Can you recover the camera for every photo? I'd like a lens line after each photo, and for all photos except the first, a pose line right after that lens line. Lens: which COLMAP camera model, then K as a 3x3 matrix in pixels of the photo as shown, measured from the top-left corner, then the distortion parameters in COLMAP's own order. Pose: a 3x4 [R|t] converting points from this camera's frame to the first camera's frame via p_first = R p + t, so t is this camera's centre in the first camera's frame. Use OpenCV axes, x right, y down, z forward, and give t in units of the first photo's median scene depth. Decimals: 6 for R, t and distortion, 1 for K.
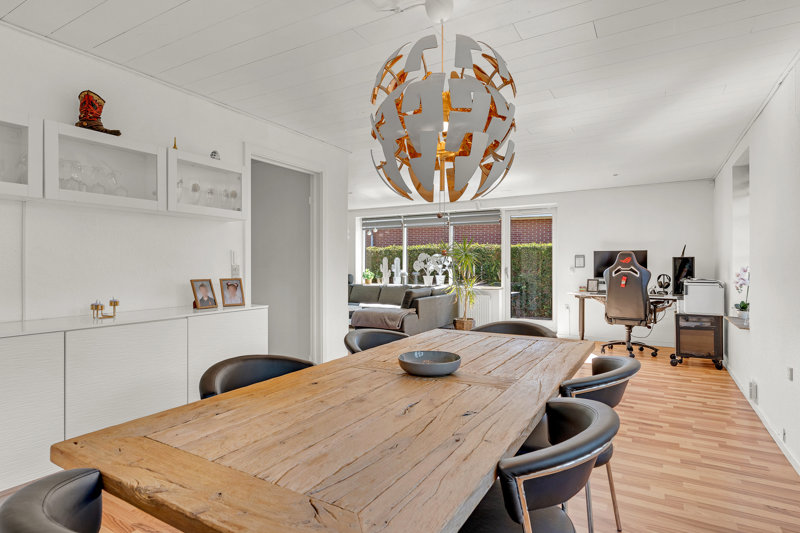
lens RADIAL K [[433.2, 0, 400.0], [0, 433.2, 266.5], [0, 0, 1]] dist [-0.001171, 0.000752]
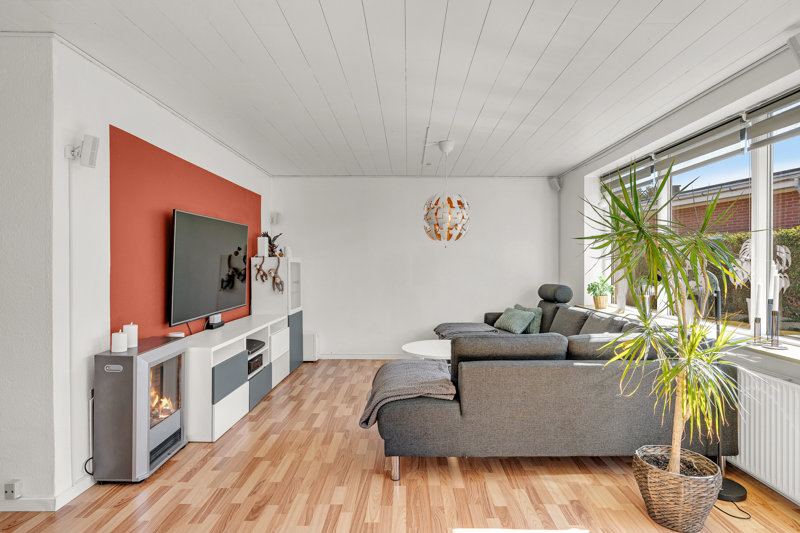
lens RADIAL K [[433.2, 0, 400.0], [0, 433.2, 266.5], [0, 0, 1]] dist [-0.001171, 0.000752]
pose [[0.503289, 0.013469, -0.864013, 0.254343], [-0.003225, 0.999901, 0.013709, -0.011005], [0.864112, -0.004113, 0.503283, 0.572854]]
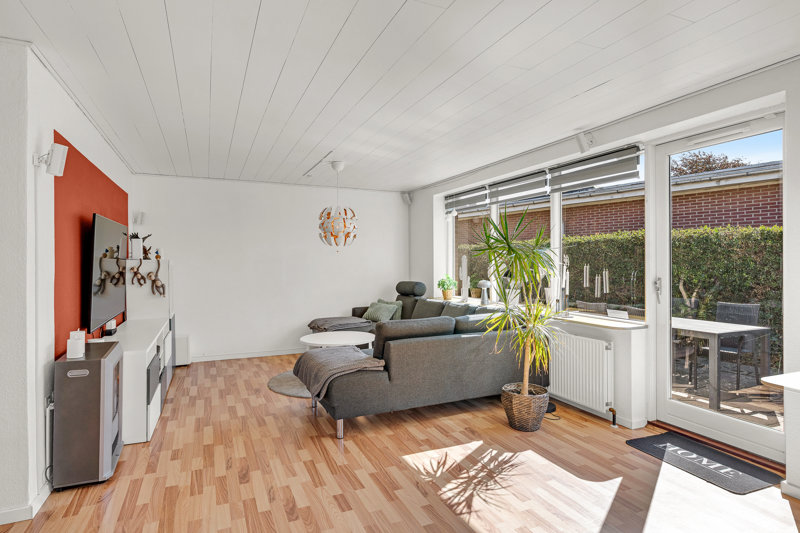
lens RADIAL K [[439.9, 0, 396.9], [0, 439.9, 263.7], [0, 0, 1]] dist [-0.000010, 0.000637]
pose [[0.814329, 0.007660, -0.580354, 0.258612], [-0.002172, 0.999946, 0.010151, -0.016307], [0.580400, -0.007006, 0.814301, 0.441270]]
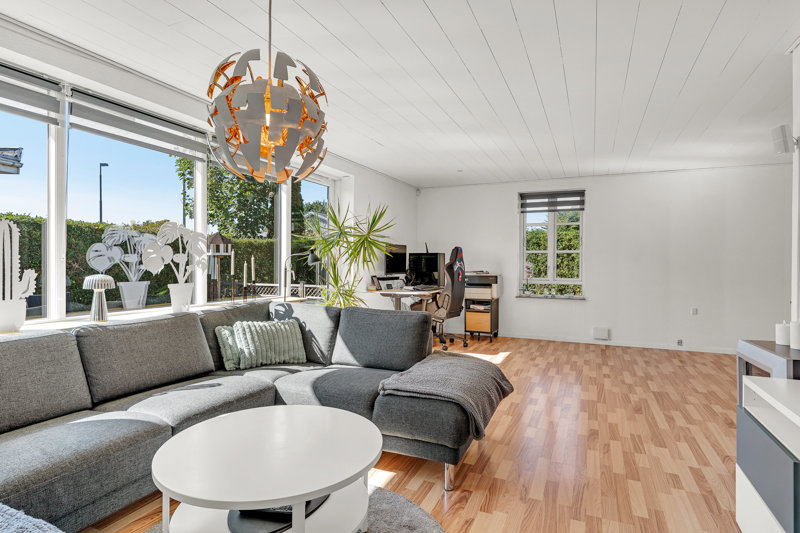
lens RADIAL K [[433.2, 0, 400.0], [0, 433.2, 266.5], [0, 0, 1]] dist [-0.001171, 0.000752]
pose [[-0.124745, -0.002358, 0.992186, -0.319832], [-0.006484, 0.999978, 0.001561, 0.004338], [-0.992168, -0.006238, -0.124758, 0.819961]]
